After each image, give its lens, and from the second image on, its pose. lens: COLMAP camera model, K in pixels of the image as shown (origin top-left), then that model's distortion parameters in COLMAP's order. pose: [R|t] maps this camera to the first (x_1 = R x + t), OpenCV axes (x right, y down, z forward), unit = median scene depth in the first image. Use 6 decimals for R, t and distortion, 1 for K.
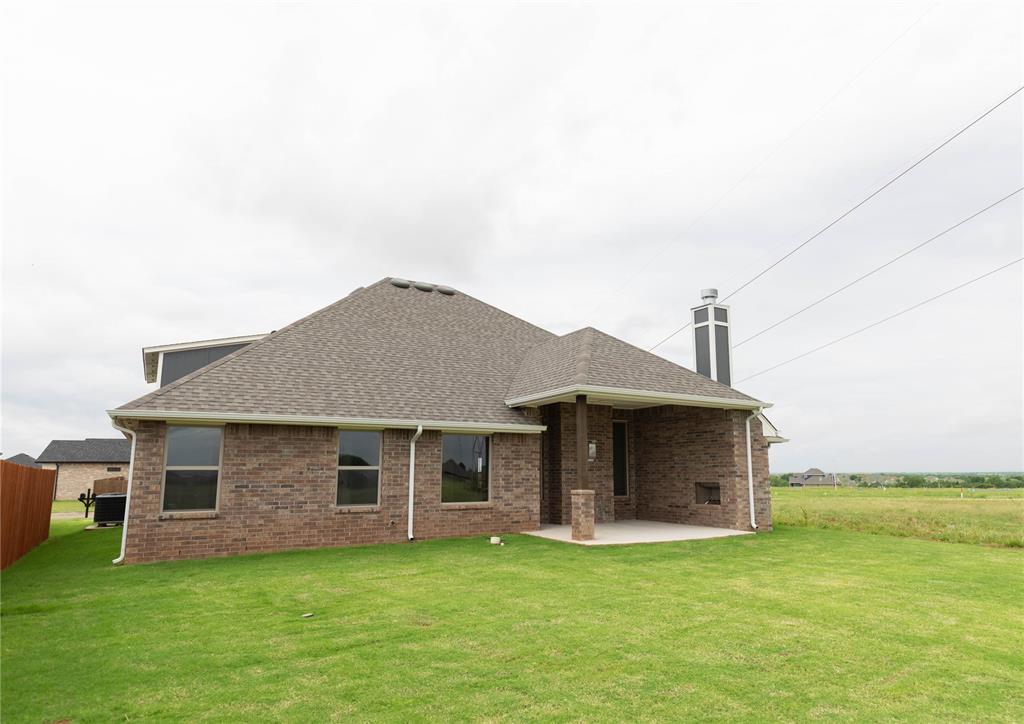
lens RADIAL K [[639.3, 0, 517.0], [0, 639.3, 365.7], [0, 0, 1]] dist [0.001703, -0.000956]
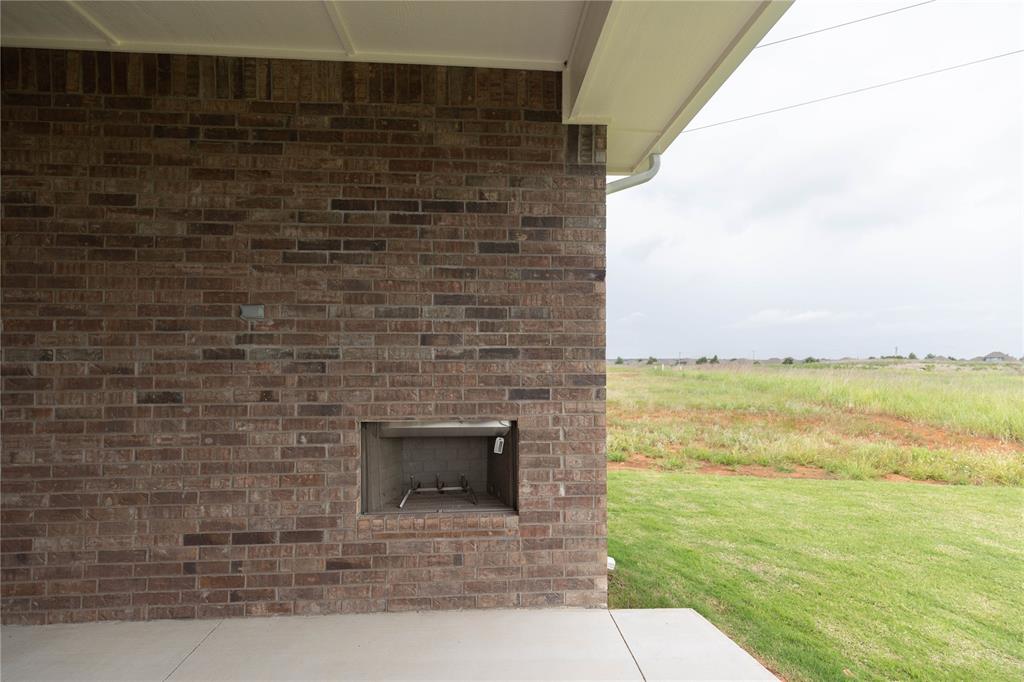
lens RADIAL K [[464.2, 0, 515.4], [0, 464.2, 343.7], [0, 0, 1]] dist [0.001805, 0.000123]
pose [[0.421847, 0.004764, 0.906654, 0.166884], [-0.153853, 0.985860, 0.066405, 0.149993], [-0.893518, -0.167504, 0.416615, 0.982106]]
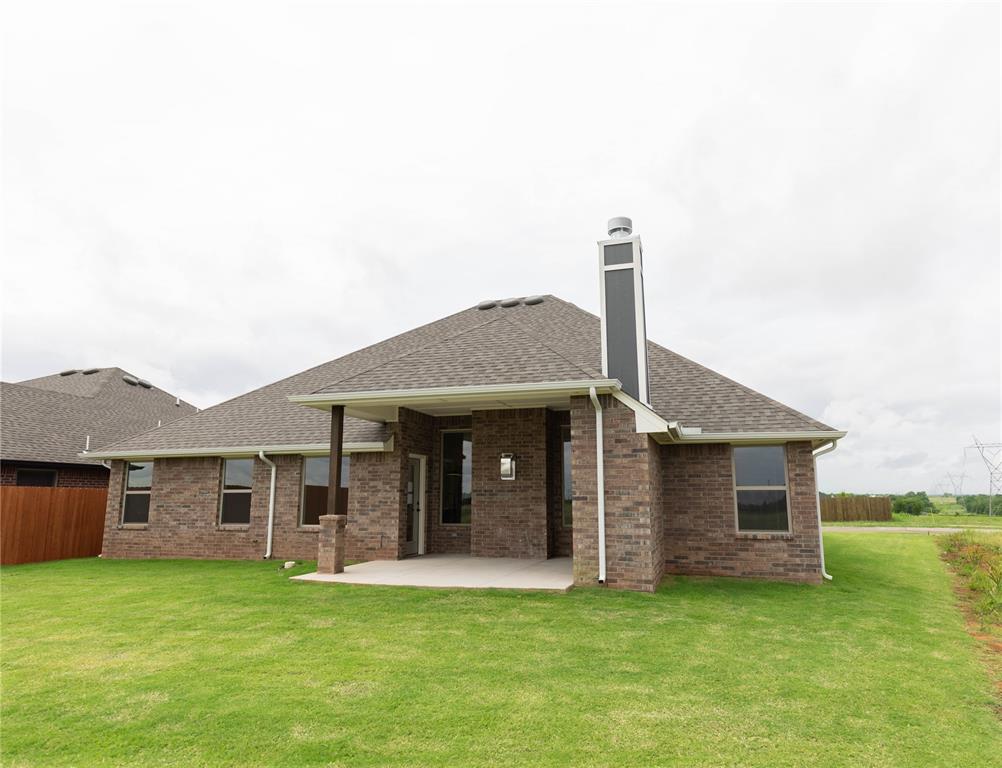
lens RADIAL K [[617.8, 0, 498.9], [0, 617.8, 384.6], [0, 0, 1]] dist [0.001290, -0.001715]
pose [[0.661204, -0.135469, -0.737873, 0.789882], [0.126587, 0.989605, -0.068252, 0.093720], [0.739449, -0.048277, 0.671479, 0.542785]]
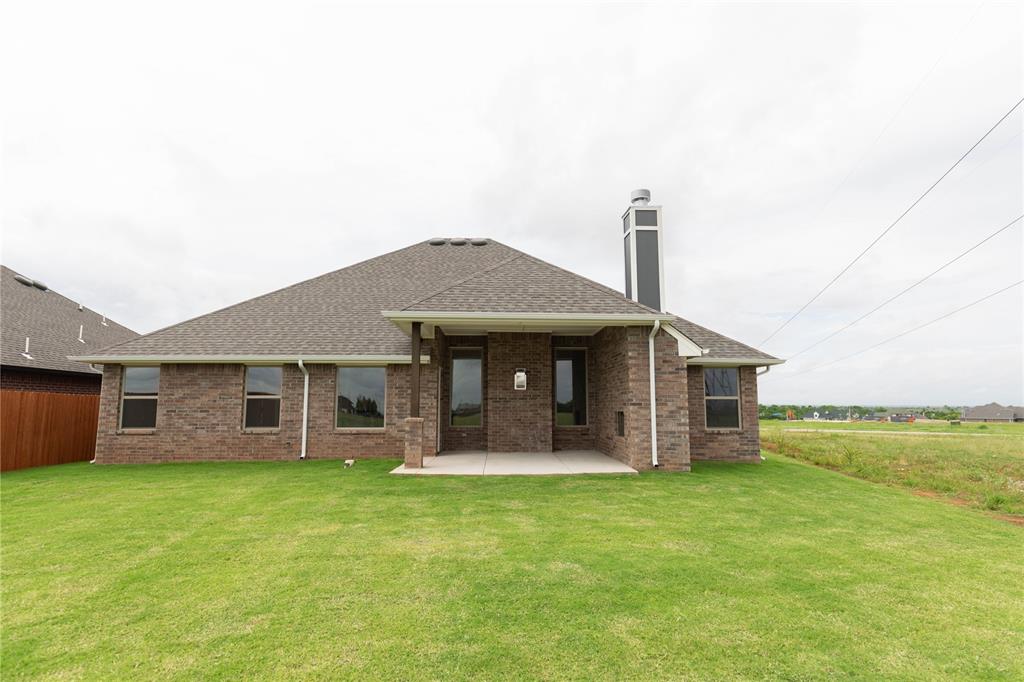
lens RADIAL K [[517.0, 0, 490.9], [0, 517.0, 342.7], [0, 0, 1]] dist [-0.000050, 0.000032]
pose [[0.867961, -0.058947, -0.493121, 0.537695], [0.080832, 0.996459, 0.023160, 0.061874], [0.490010, -0.059962, 0.869652, 0.326098]]
